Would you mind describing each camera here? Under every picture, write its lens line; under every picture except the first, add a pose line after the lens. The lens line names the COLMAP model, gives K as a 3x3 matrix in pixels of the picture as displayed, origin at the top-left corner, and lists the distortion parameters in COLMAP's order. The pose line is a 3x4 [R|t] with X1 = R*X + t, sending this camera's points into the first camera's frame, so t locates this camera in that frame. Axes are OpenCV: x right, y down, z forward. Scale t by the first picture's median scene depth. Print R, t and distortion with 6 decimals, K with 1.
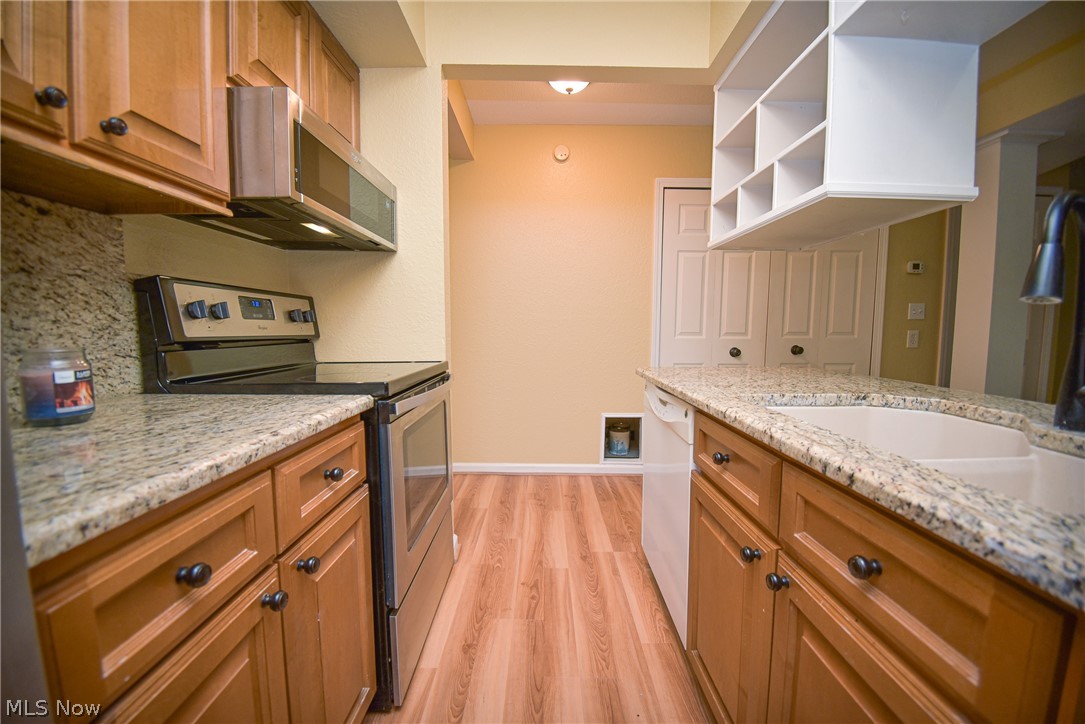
lens RADIAL K [[440.7, 0, 542.5], [0, 440.7, 362.0], [0, 0, 1]] dist [0.003000, -0.017829]
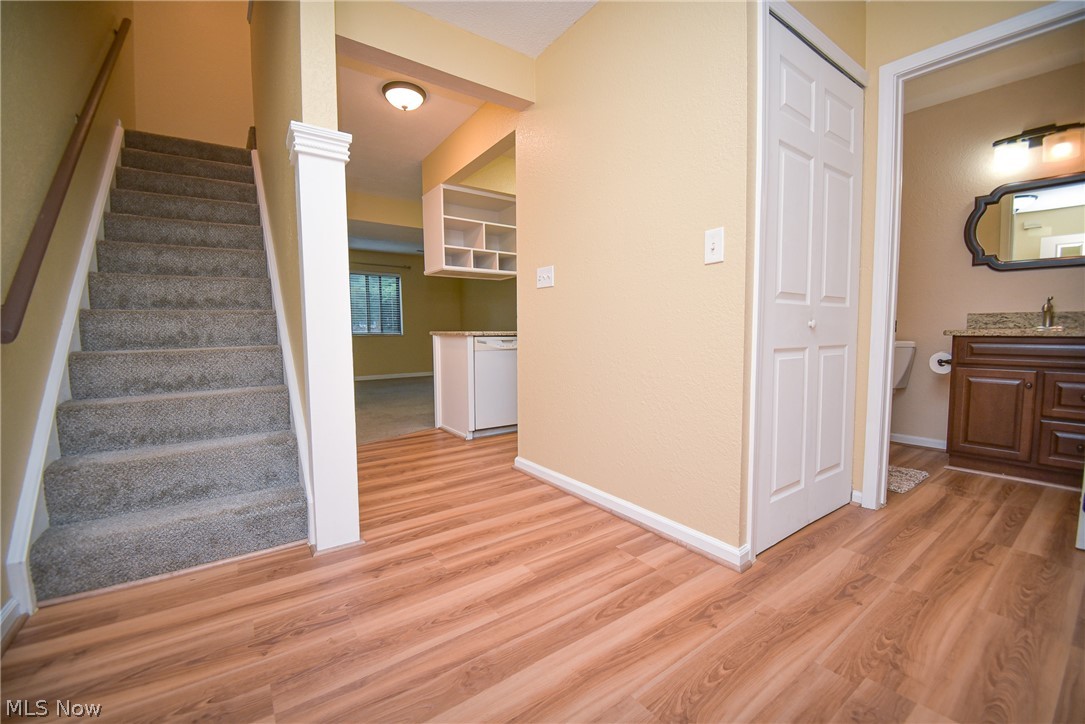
lens RADIAL K [[440.7, 0, 542.5], [0, 440.7, 362.0], [0, 0, 1]] dist [0.003000, -0.017829]
pose [[-0.576442, -0.055953, 0.815220, -1.459393], [0.074092, 0.989964, 0.120337, -0.058050], [-0.813772, 0.129768, -0.566511, 1.836679]]
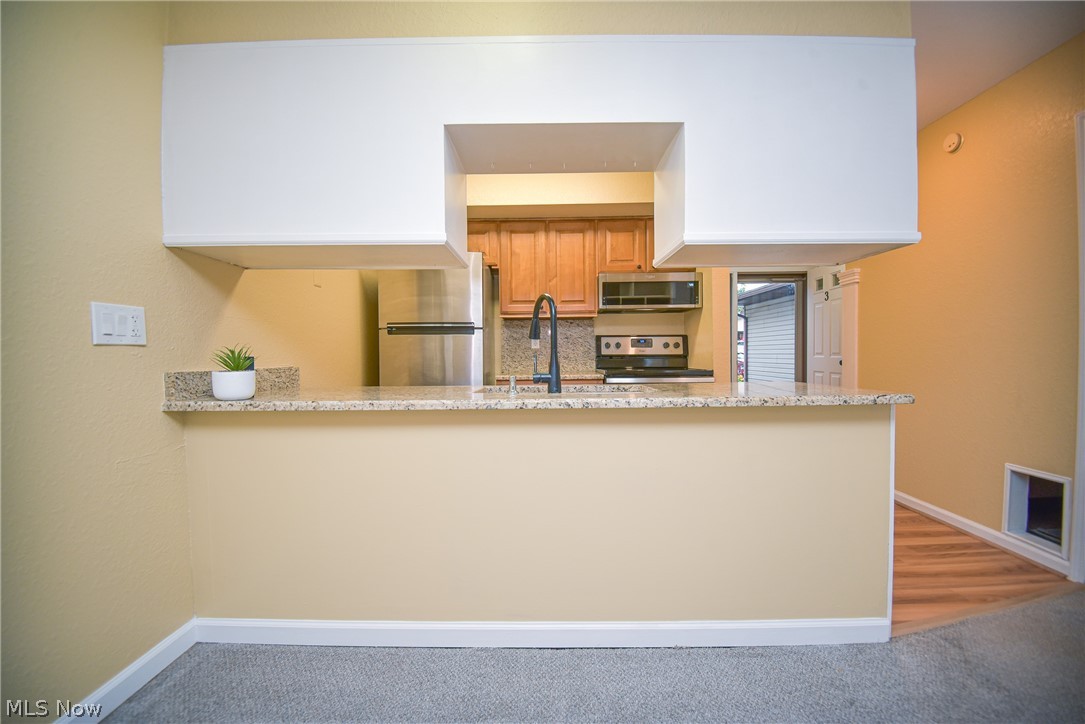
lens RADIAL K [[440.7, 0, 542.5], [0, 440.7, 362.0], [0, 0, 1]] dist [0.003000, -0.017829]
pose [[-0.022514, 0.016367, -0.999613, 1.429740], [-0.069120, 0.997448, 0.017888, -0.017690], [0.997354, 0.069496, -0.021326, 0.397497]]
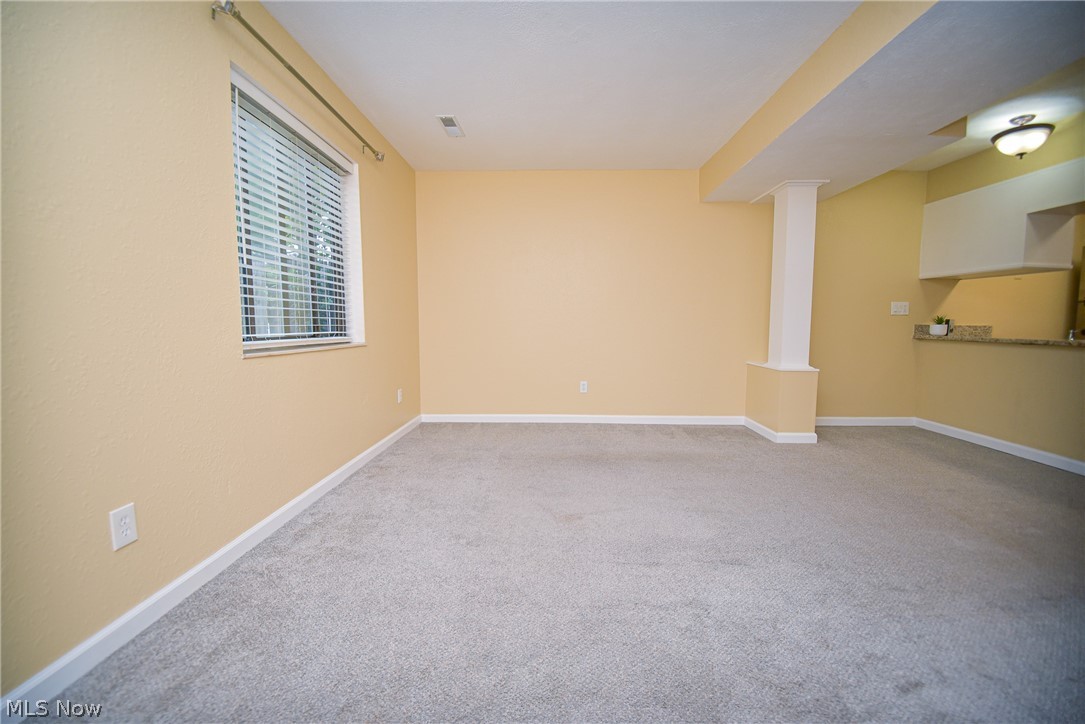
lens RADIAL K [[440.7, 0, 542.5], [0, 440.7, 362.0], [0, 0, 1]] dist [0.003000, -0.017829]
pose [[-0.999706, -0.006909, 0.023255, 2.505169], [-0.002910, 0.985820, 0.167779, -0.118364], [-0.024085, 0.167662, -0.985550, 1.981246]]
